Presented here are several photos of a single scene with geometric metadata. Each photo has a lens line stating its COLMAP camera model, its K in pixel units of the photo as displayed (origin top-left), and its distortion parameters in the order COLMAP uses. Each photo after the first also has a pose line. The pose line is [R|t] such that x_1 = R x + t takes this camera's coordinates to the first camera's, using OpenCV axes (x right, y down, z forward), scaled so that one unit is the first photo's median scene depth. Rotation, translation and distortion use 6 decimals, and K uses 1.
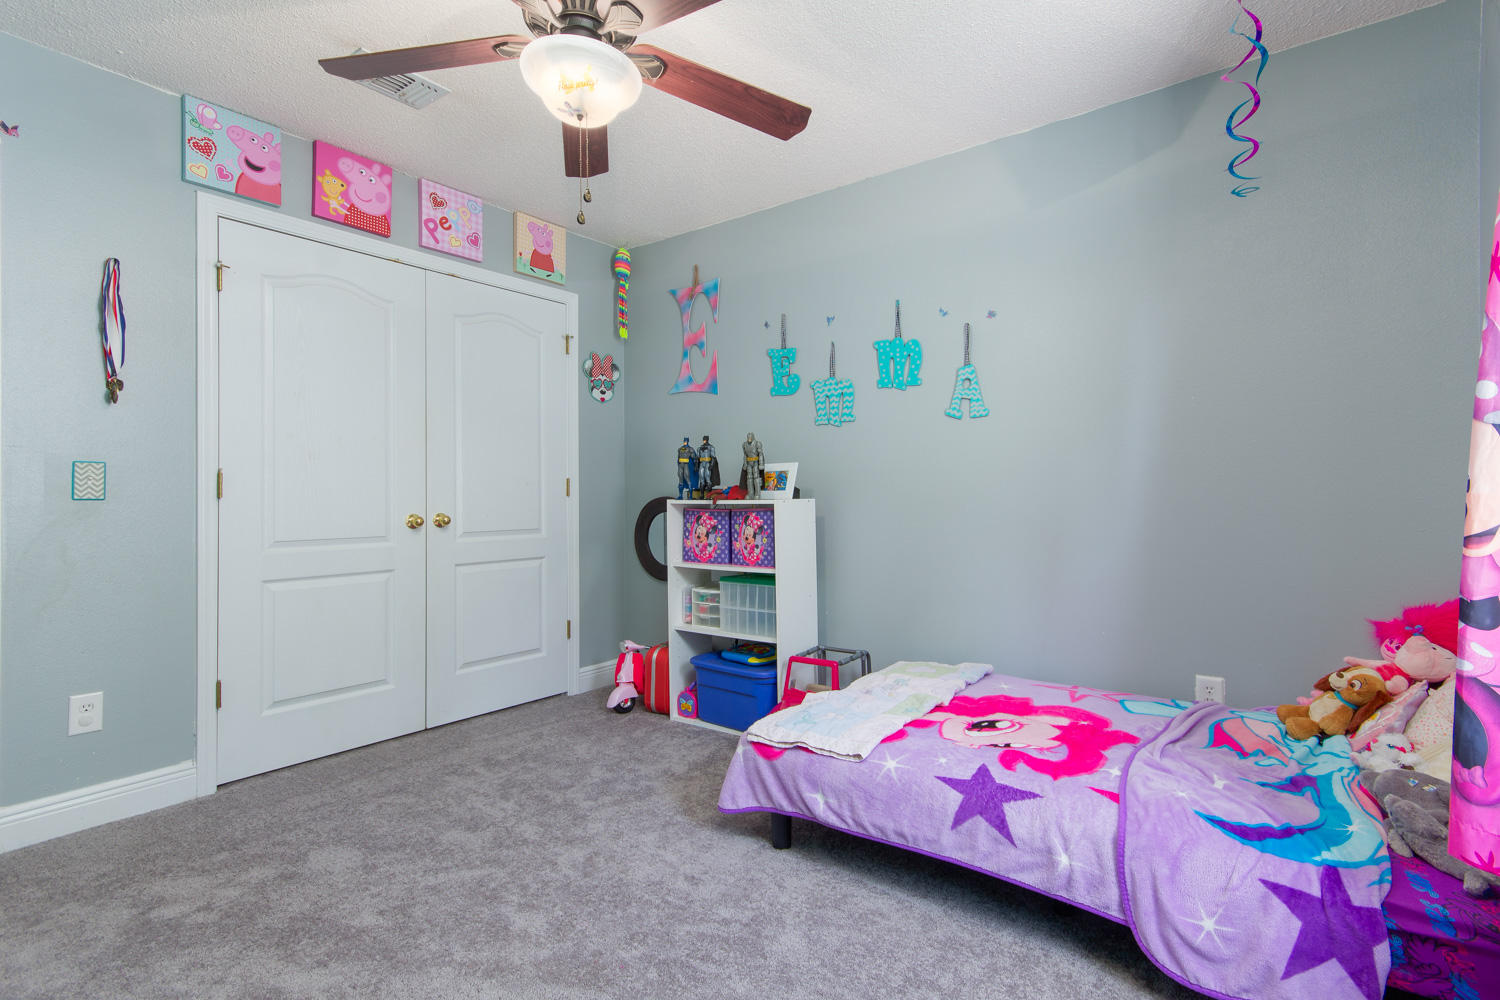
lens RADIAL K [[729.9, 0, 749.0], [0, 729.9, 476.9], [0, 0, 1]] dist [0.002632, 0.000349]
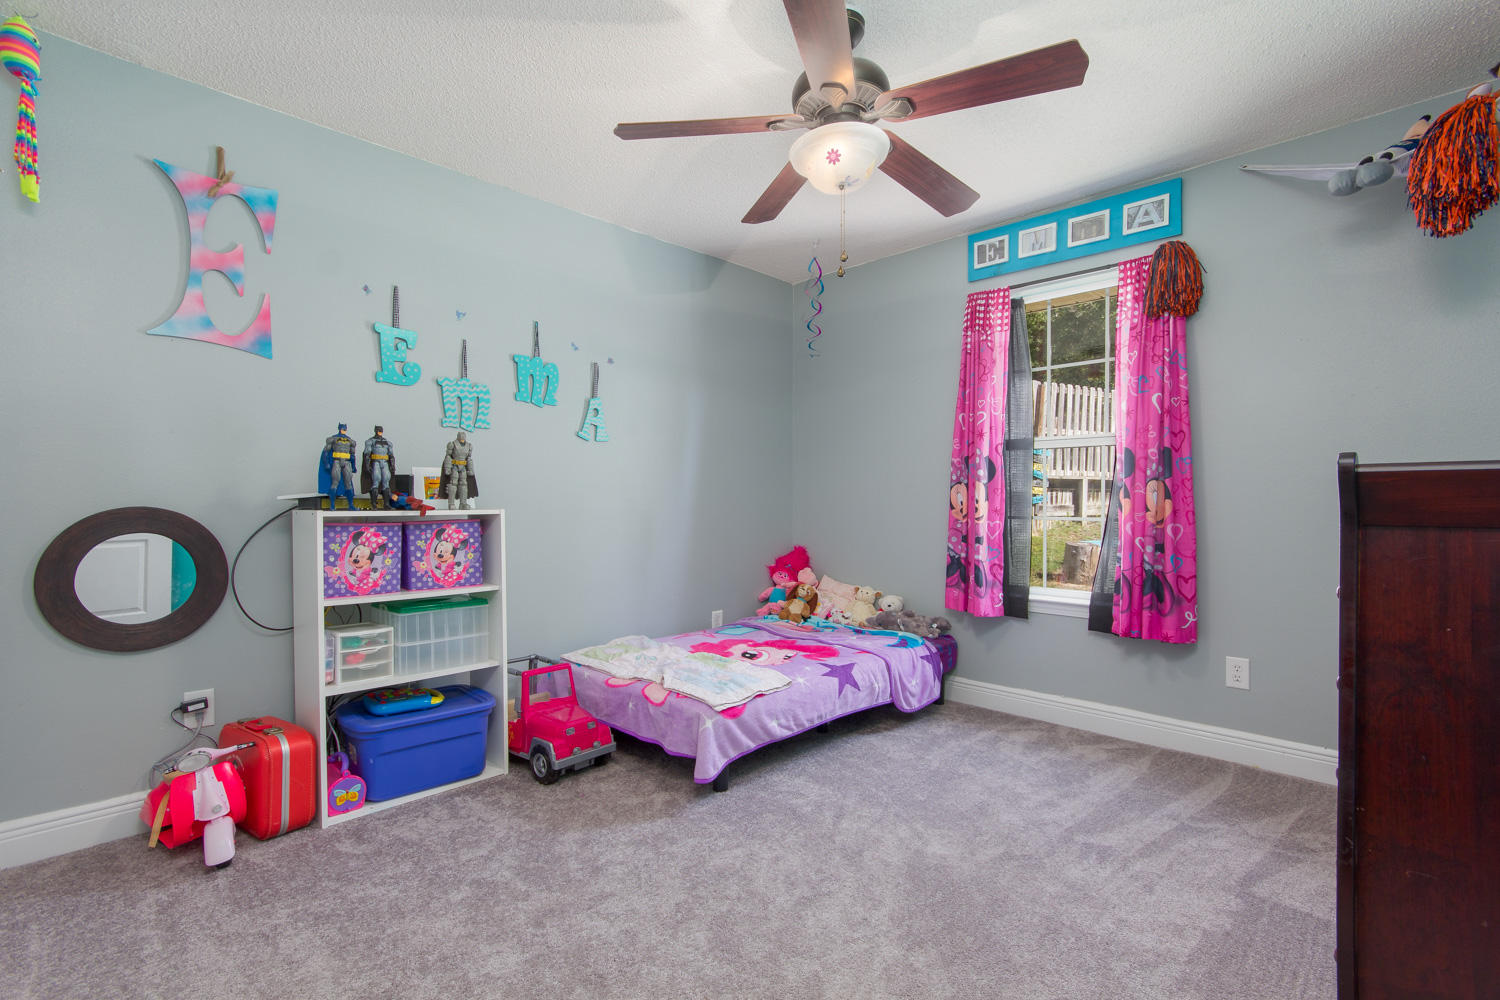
lens RADIAL K [[715.8, 0, 739.9], [0, 715.8, 499.9], [0, 0, 1]] dist [0.008844, 0.000916]
pose [[0.135779, 0.012196, 0.990664, -0.756126], [-0.020741, 0.999740, -0.009465, 0.020132], [-0.990522, -0.019262, 0.135997, 0.538051]]
